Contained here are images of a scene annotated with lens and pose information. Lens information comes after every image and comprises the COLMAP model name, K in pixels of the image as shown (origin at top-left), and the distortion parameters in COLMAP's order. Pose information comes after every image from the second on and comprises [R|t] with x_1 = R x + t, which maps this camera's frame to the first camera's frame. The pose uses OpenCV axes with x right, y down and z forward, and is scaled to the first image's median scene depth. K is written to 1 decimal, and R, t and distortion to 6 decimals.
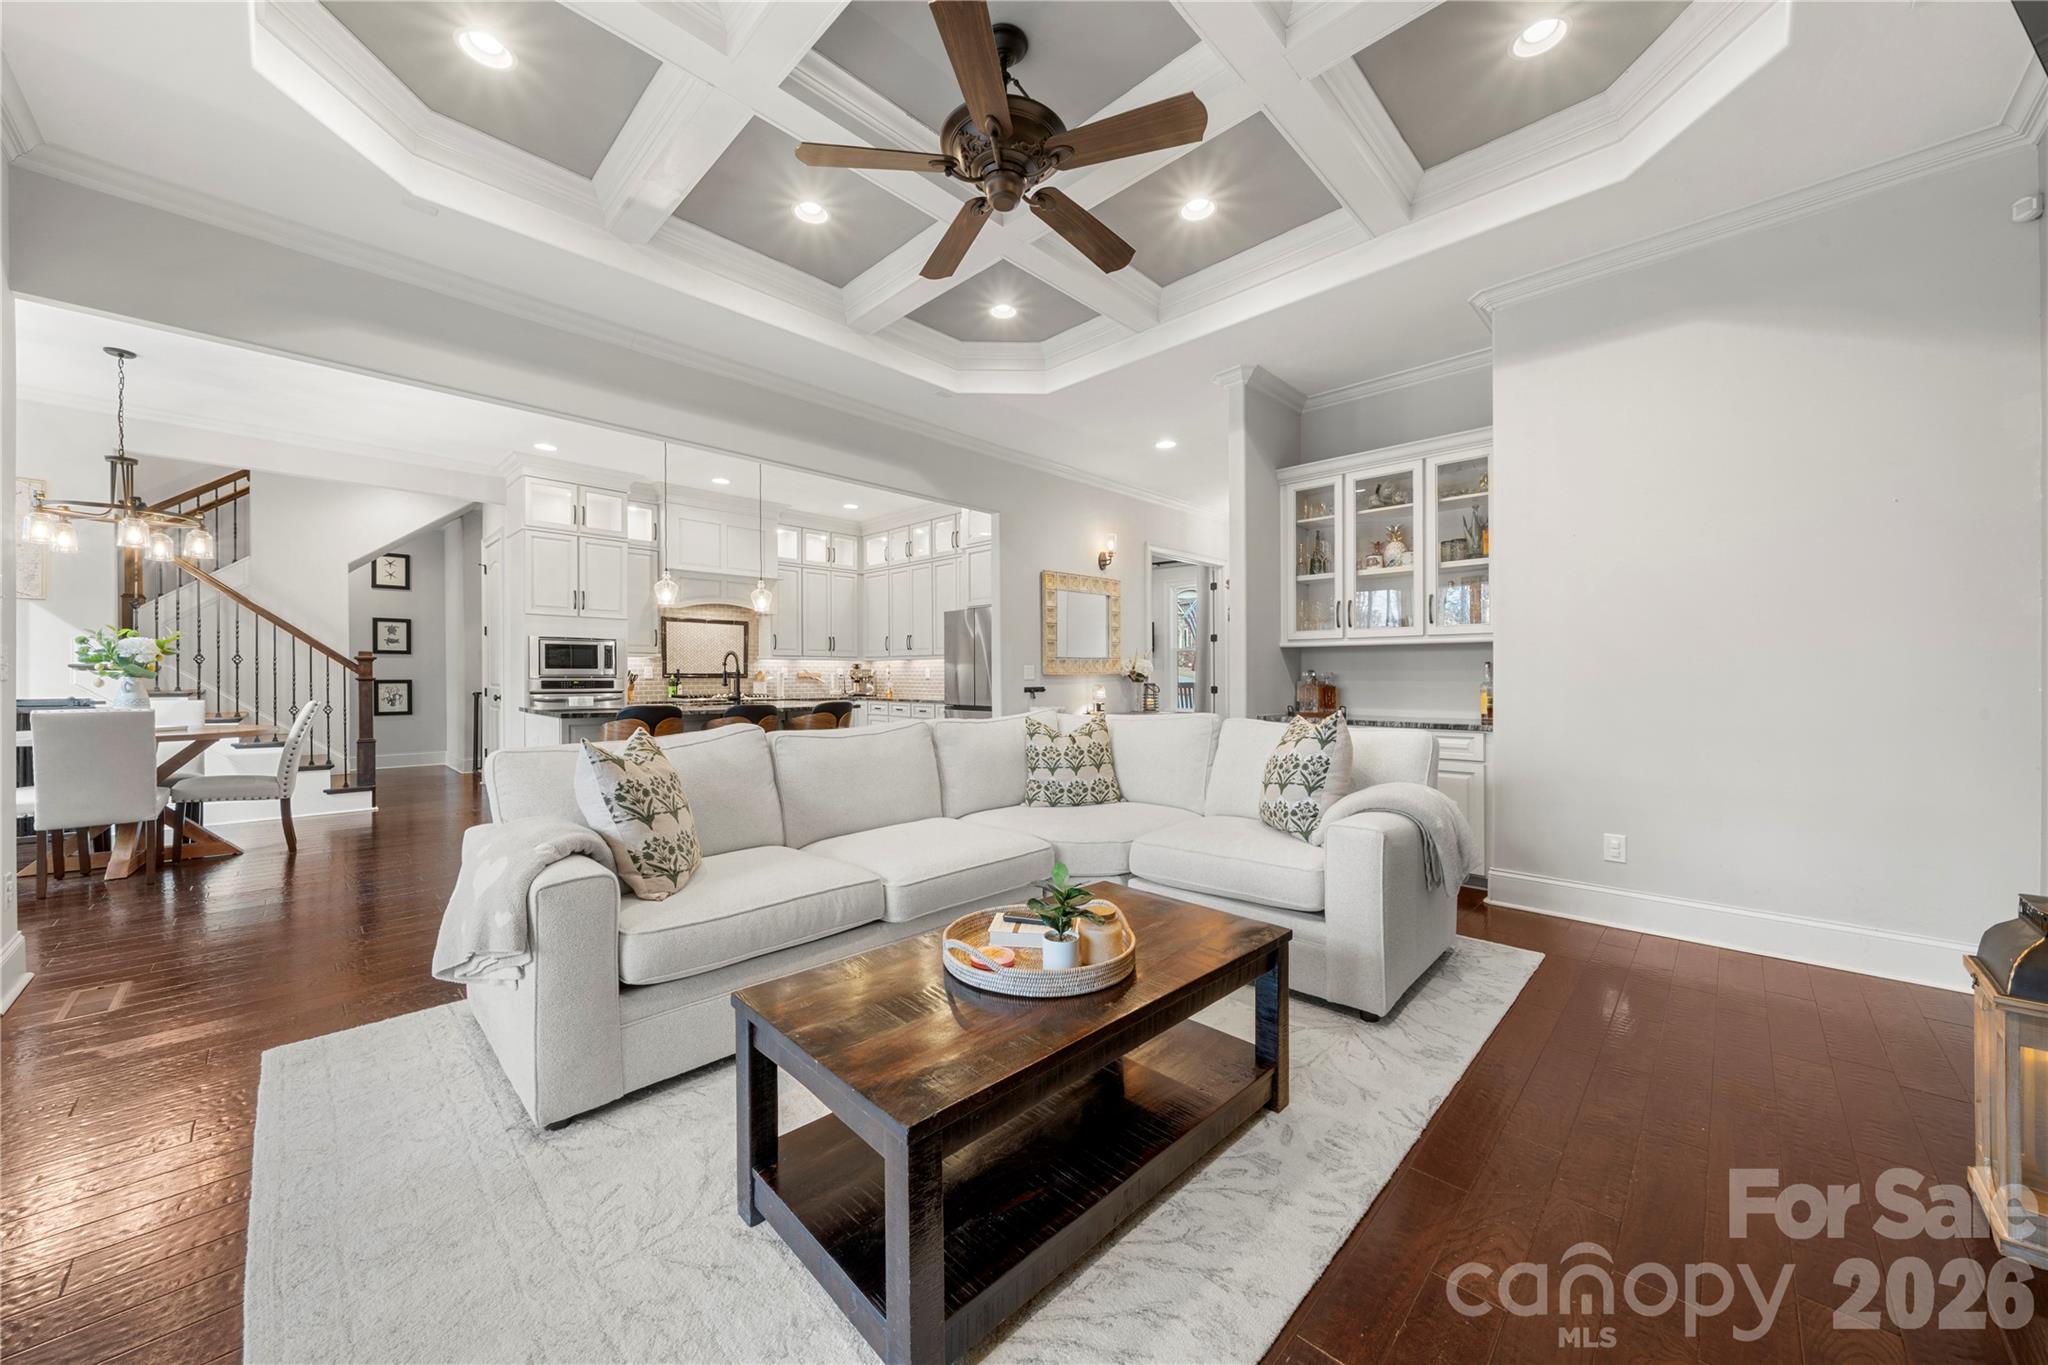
lens RADIAL K [[729.5, 0, 1021.9], [0, 729.5, 675.0], [0, 0, 1]] dist [-0.000274, -0.000057]
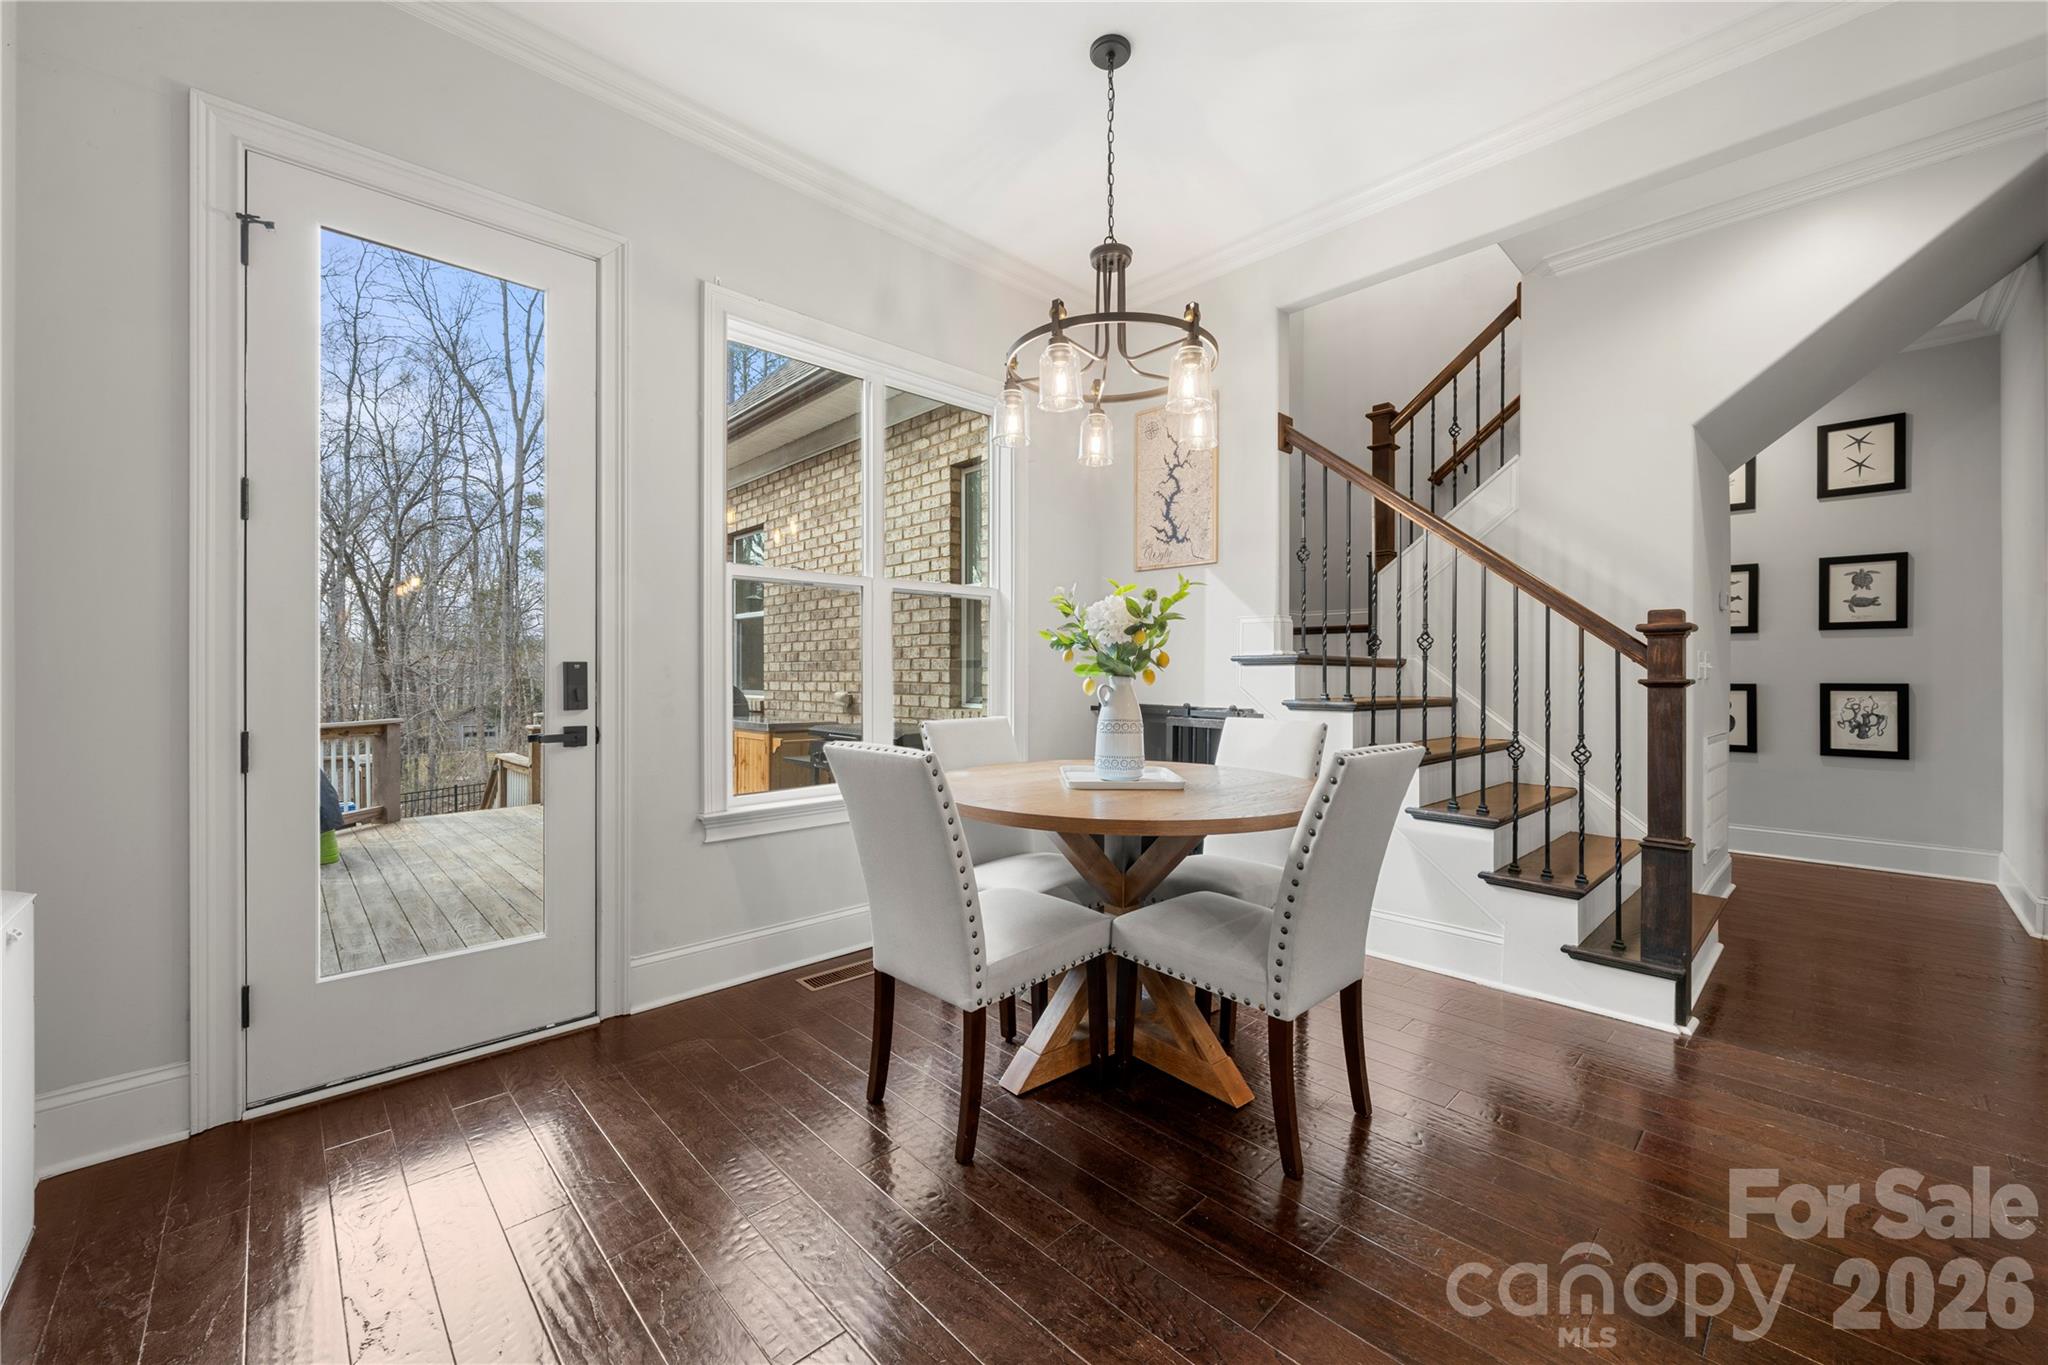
lens RADIAL K [[794.4, 0, 1024.0], [0, 794.4, 682.5], [0, 0, 1]] dist [-0.000715, -0.000158]
pose [[-0.030223, 0.007314, -0.999516, -0.467426], [0.001890, 0.999972, 0.007261, 0.001692], [0.999541, -0.001669, -0.030236, 0.668478]]
